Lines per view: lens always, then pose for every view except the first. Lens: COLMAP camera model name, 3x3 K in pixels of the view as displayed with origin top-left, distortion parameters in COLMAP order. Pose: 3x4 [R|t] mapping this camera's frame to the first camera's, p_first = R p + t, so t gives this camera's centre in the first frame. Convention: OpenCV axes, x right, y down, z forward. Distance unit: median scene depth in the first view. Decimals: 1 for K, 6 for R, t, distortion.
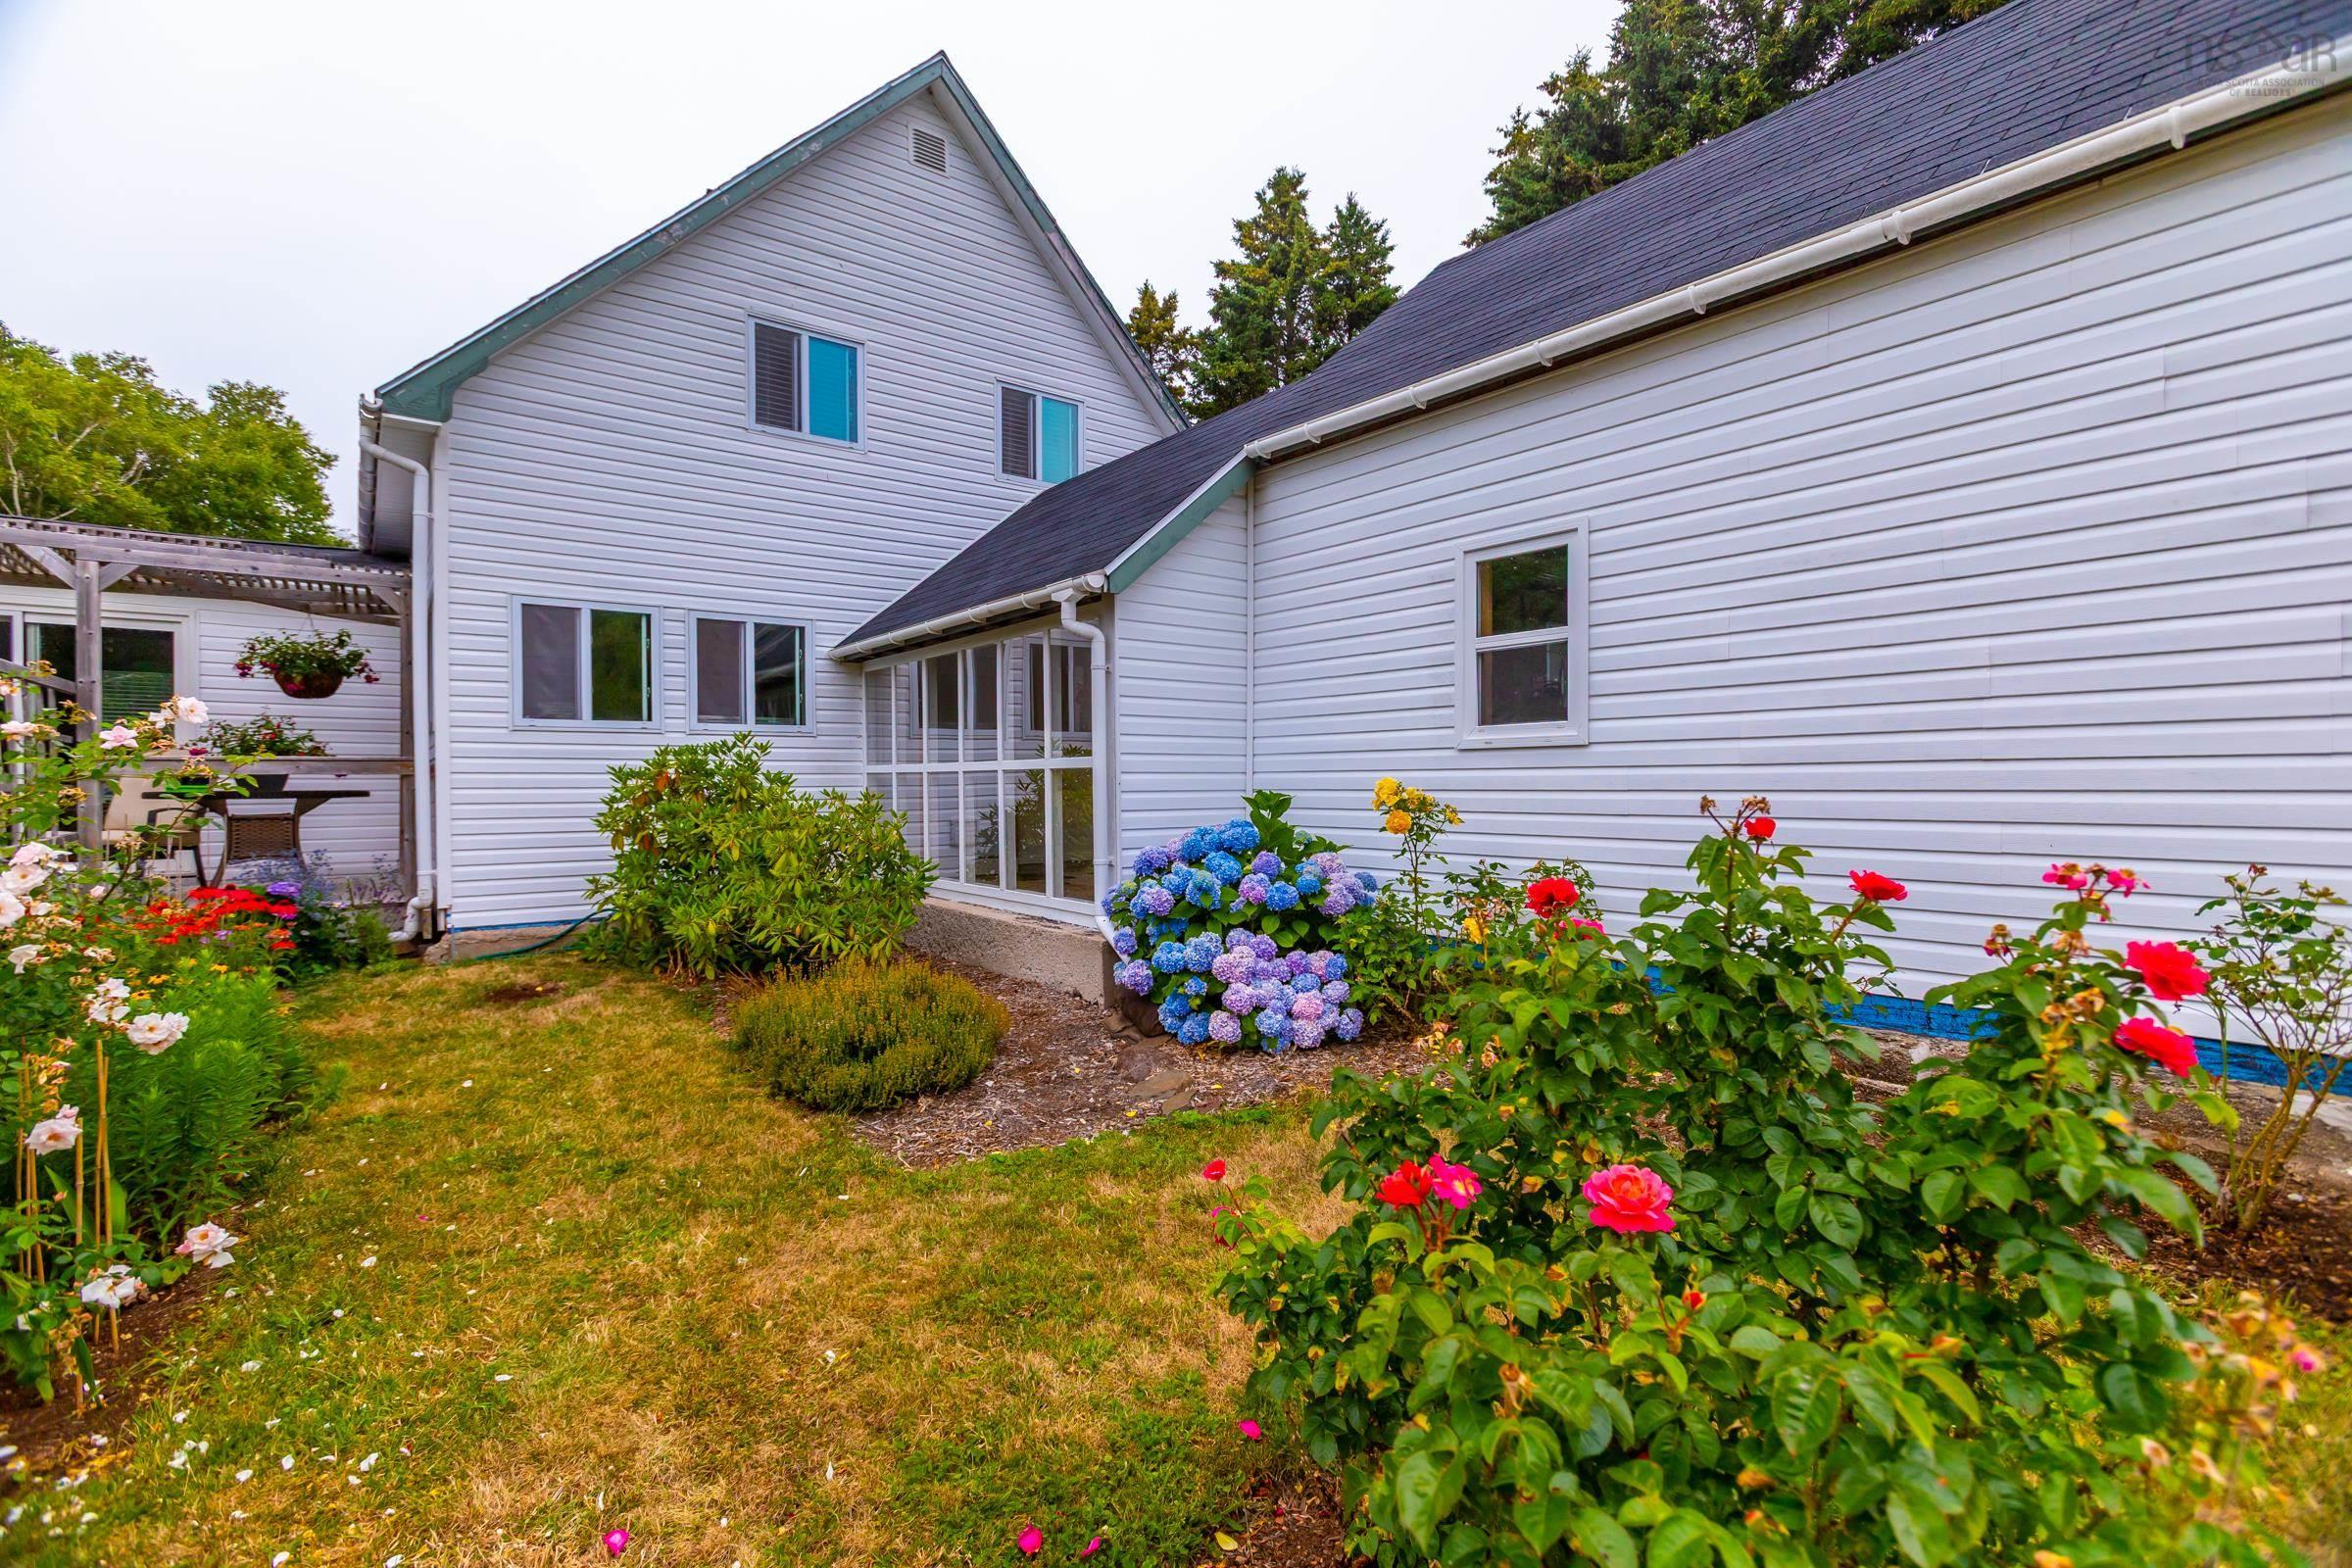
lens RADIAL K [[1056.1, 0, 1176.0], [0, 1056.1, 784.0], [0, 0, 1]] dist [0.000492, 0.007569]
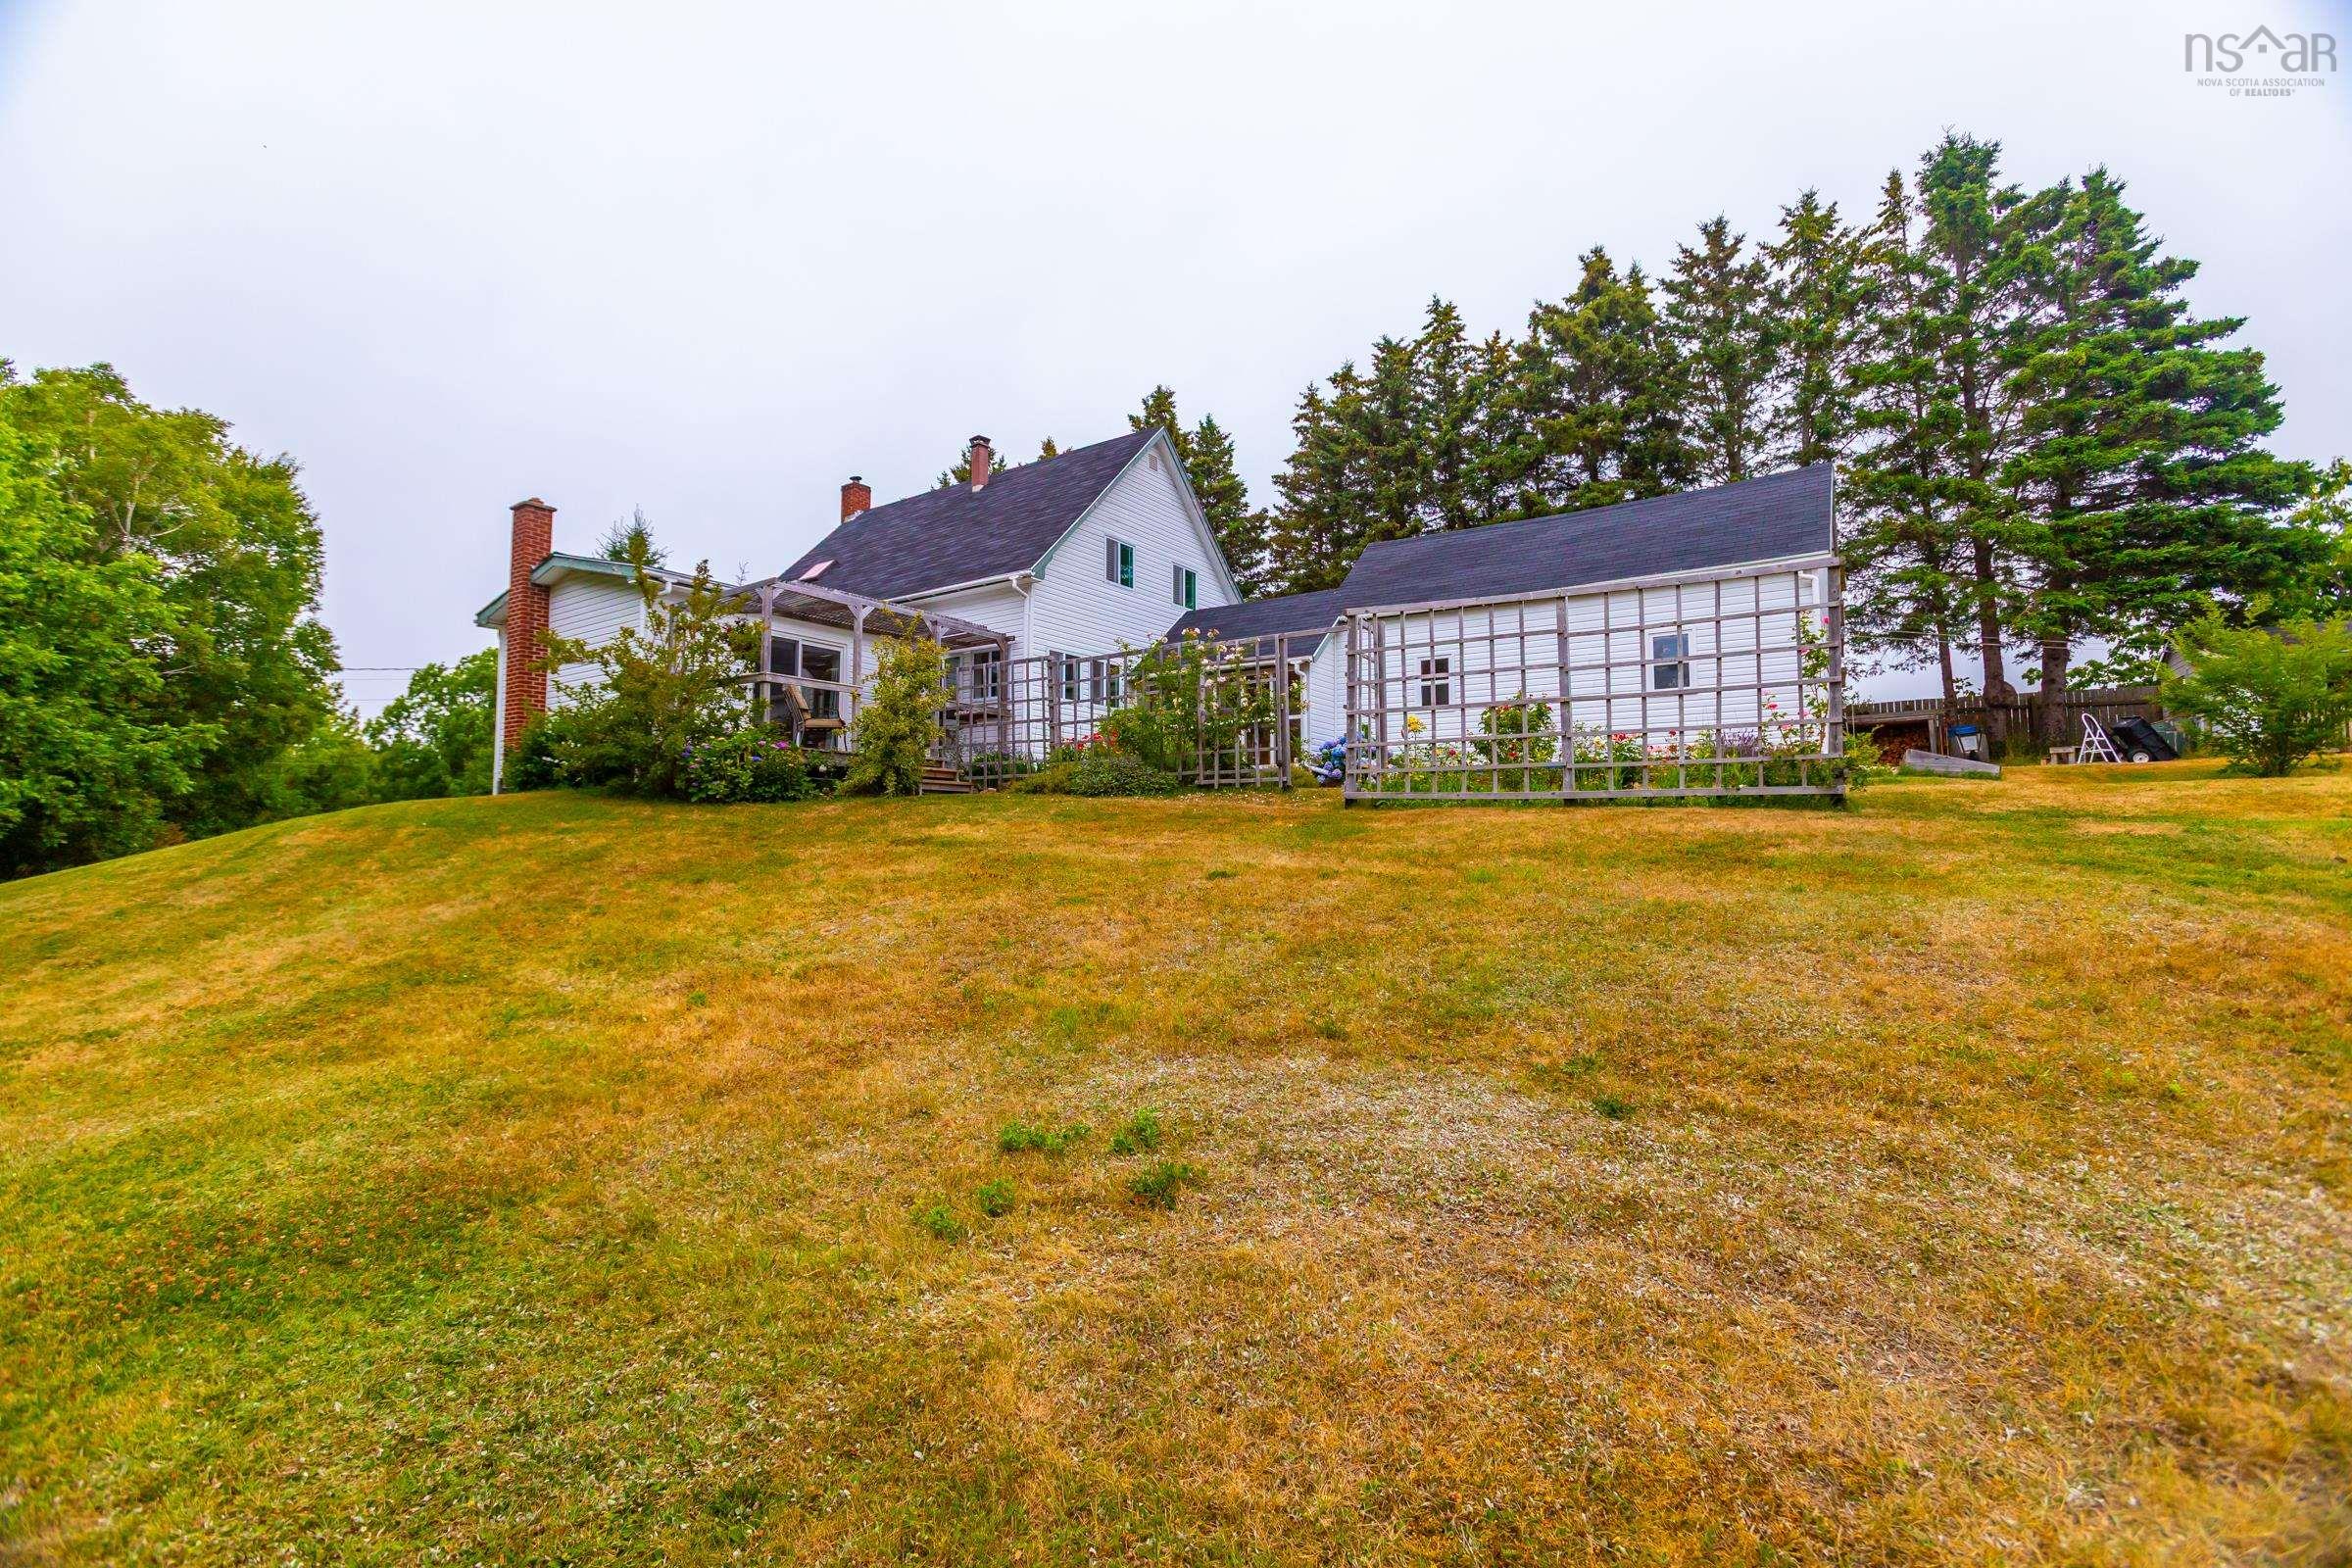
lens RADIAL K [[1056.1, 0, 1176.0], [0, 1056.1, 784.0], [0, 0, 1]] dist [0.000492, 0.007569]
pose [[0.955036, 0.031721, 0.294788, -0.367256], [-0.012572, 0.997699, -0.066627, 0.106894], [-0.296223, 0.059925, 0.953237, -0.504179]]
